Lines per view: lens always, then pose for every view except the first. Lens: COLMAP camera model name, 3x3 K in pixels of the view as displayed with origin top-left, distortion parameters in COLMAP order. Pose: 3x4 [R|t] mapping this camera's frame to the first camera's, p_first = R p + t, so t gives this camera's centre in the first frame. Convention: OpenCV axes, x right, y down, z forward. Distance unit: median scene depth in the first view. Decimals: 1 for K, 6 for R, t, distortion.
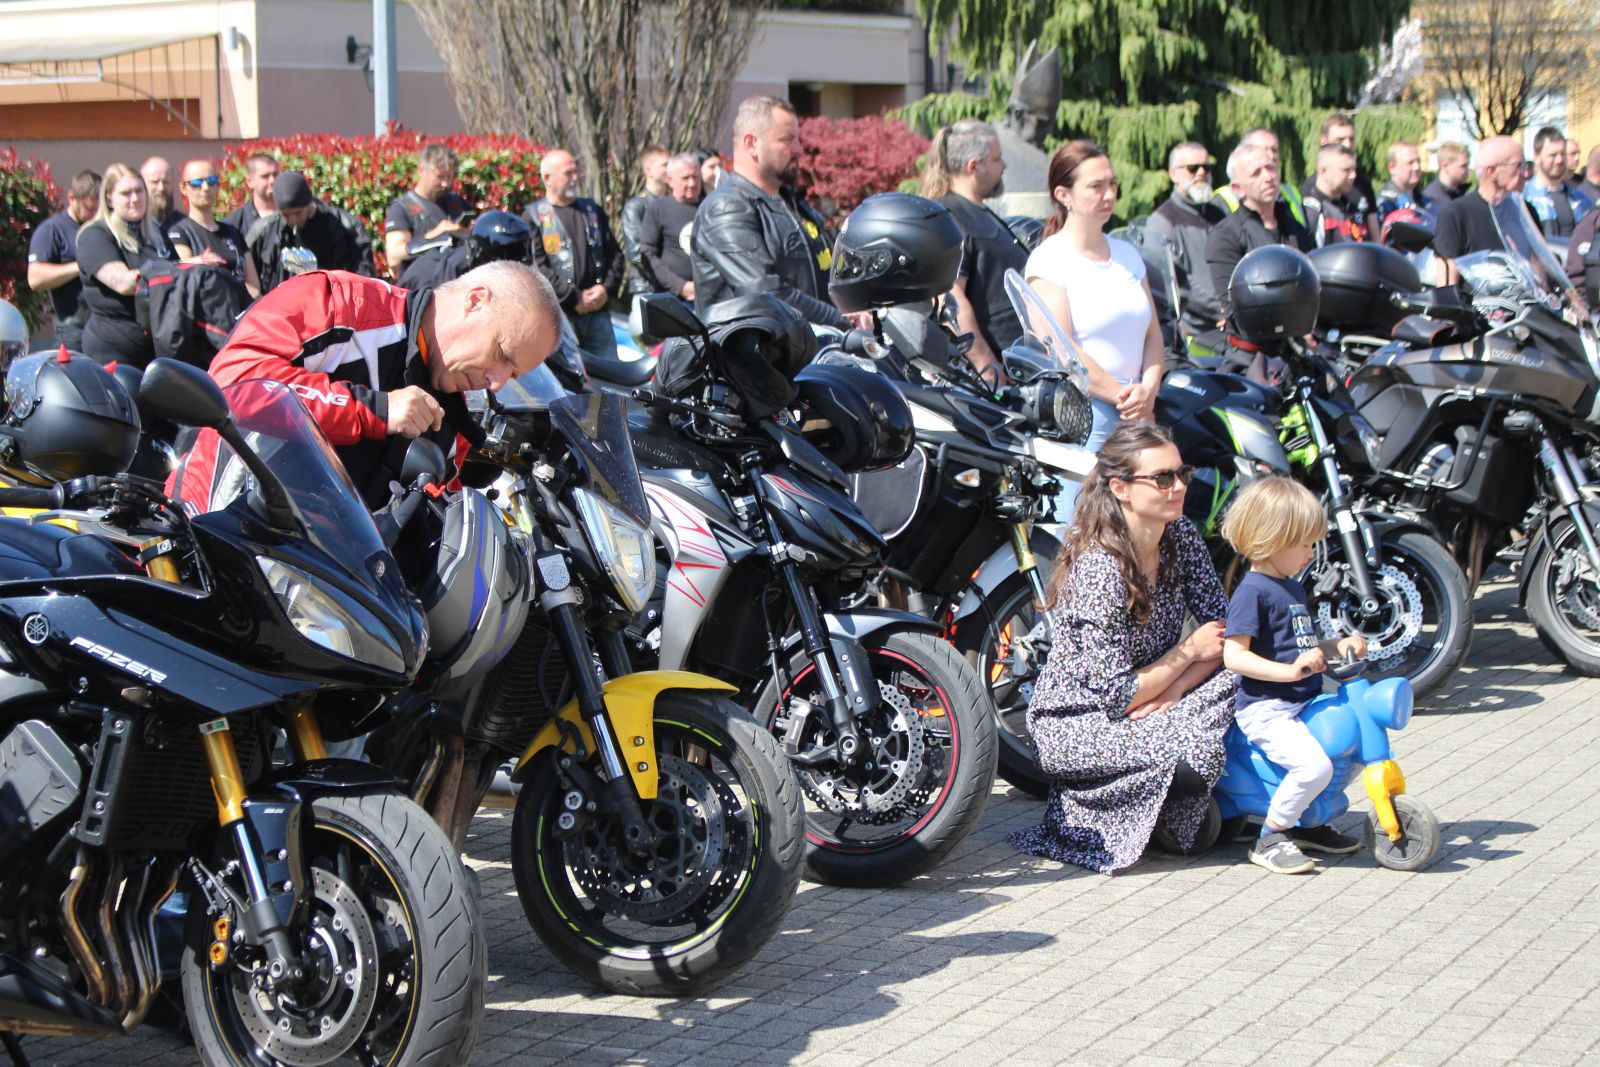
lens RADIAL K [[3427.0, 0, 802.2], [0, 3427.0, 486.2], [0, 0, 1]] dist [0.023135, 0.092805]
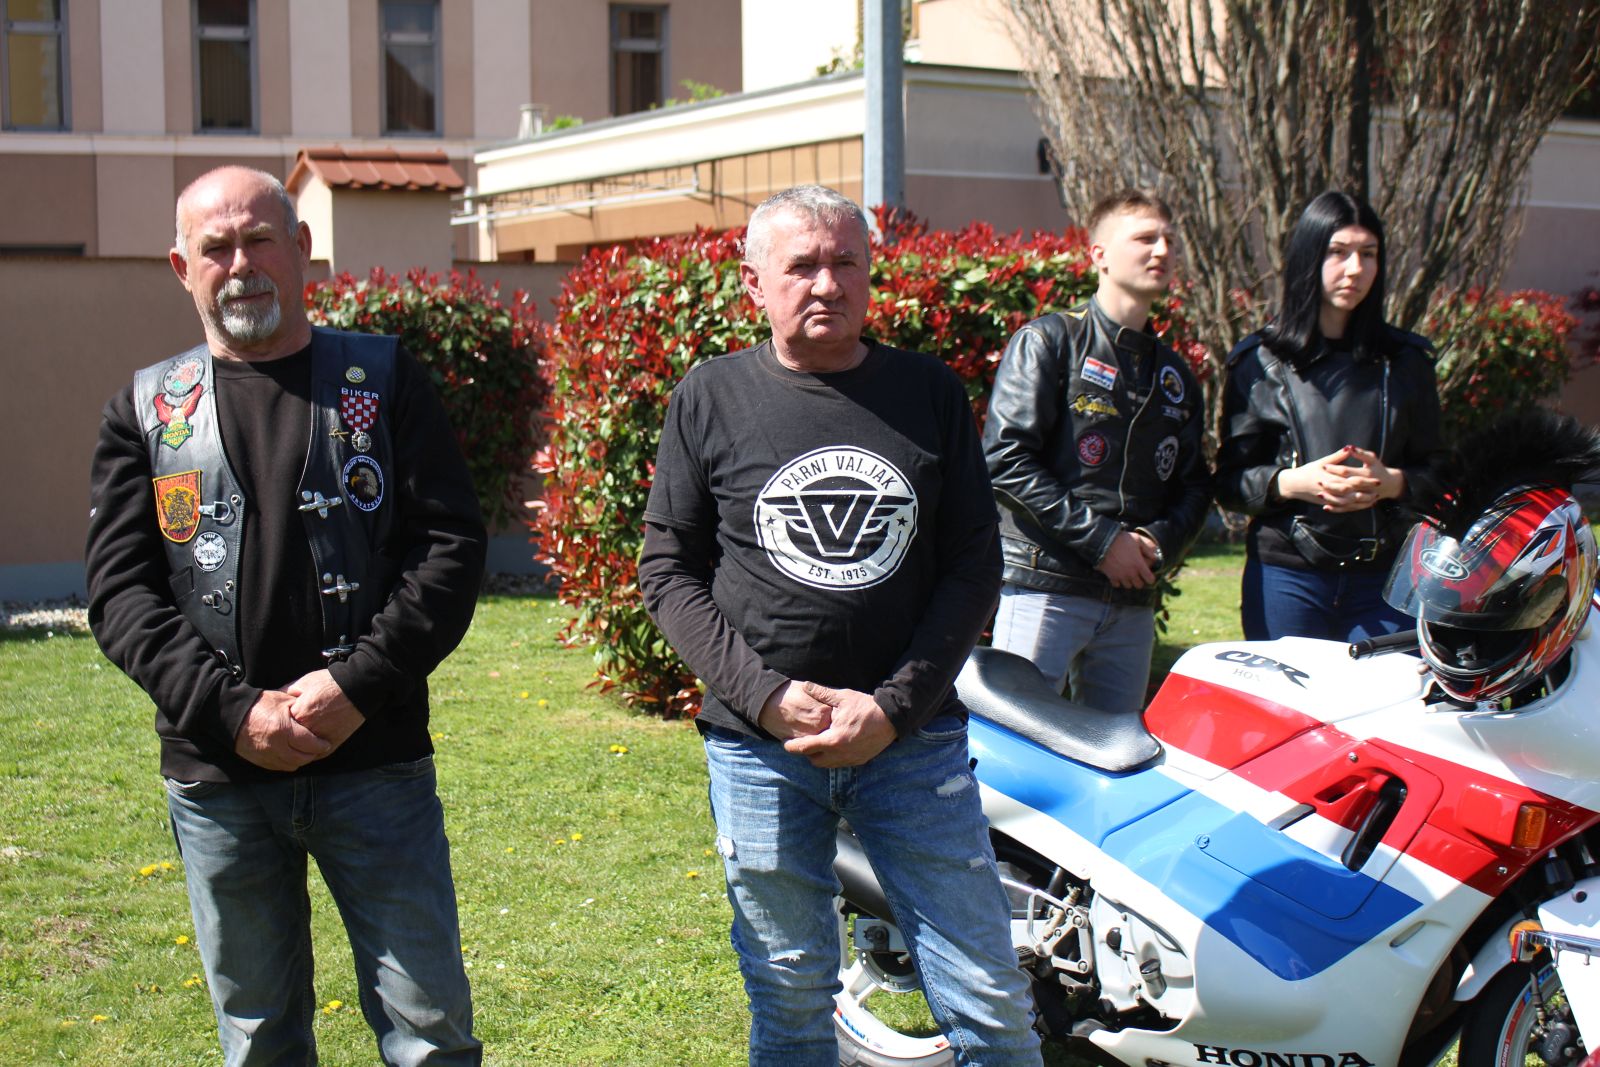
lens RADIAL K [[2283.7, 0, 798.6], [0, 2283.7, 511.4], [0, 0, 1]] dist [-0.056913, 0.070274]
pose [[0.936690, 0.032014, -0.348693, -0.002098], [-0.036706, 0.999303, -0.006856, -0.125929], [0.348230, 0.019221, 0.937212, 1.524358]]
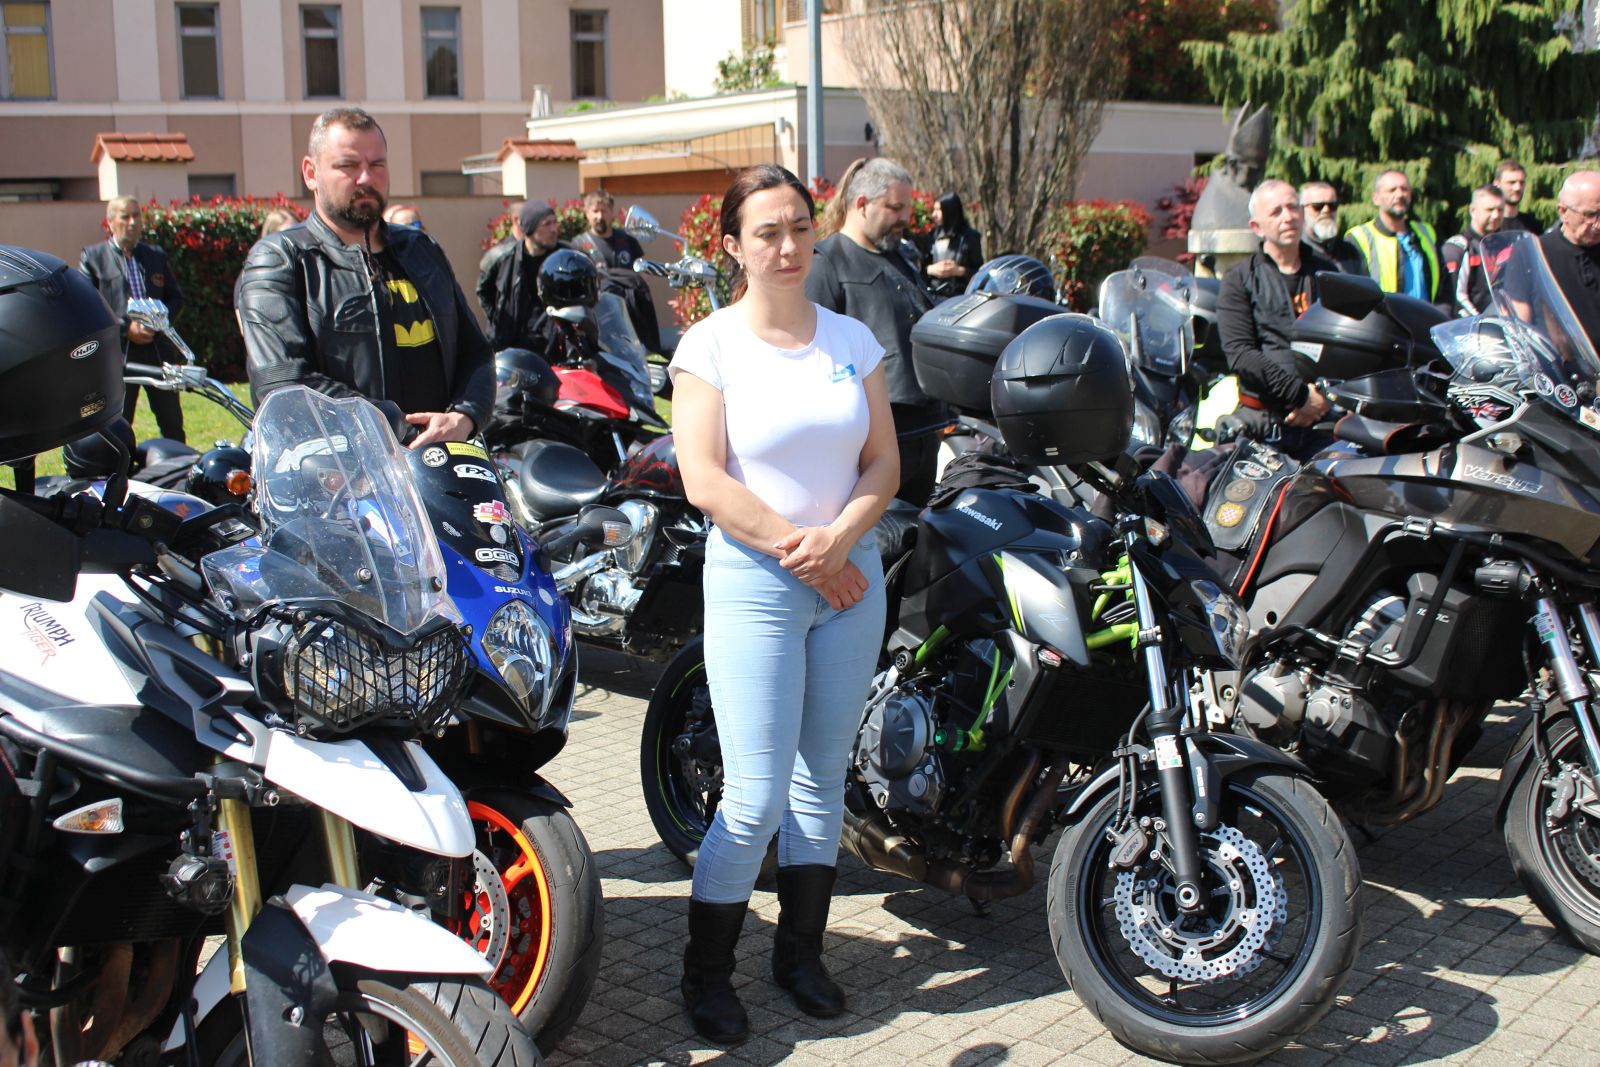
lens RADIAL K [[1878.3, 0, 800.0], [0, 1878.3, 533.5], [0, 0, 1]] dist [-0.103693, 0.146996]
pose [[0.964320, 0.038662, -0.261900, 0.176779], [-0.018669, 0.996747, 0.078402, -0.054385], [0.264079, -0.070715, 0.961905, 0.632524]]
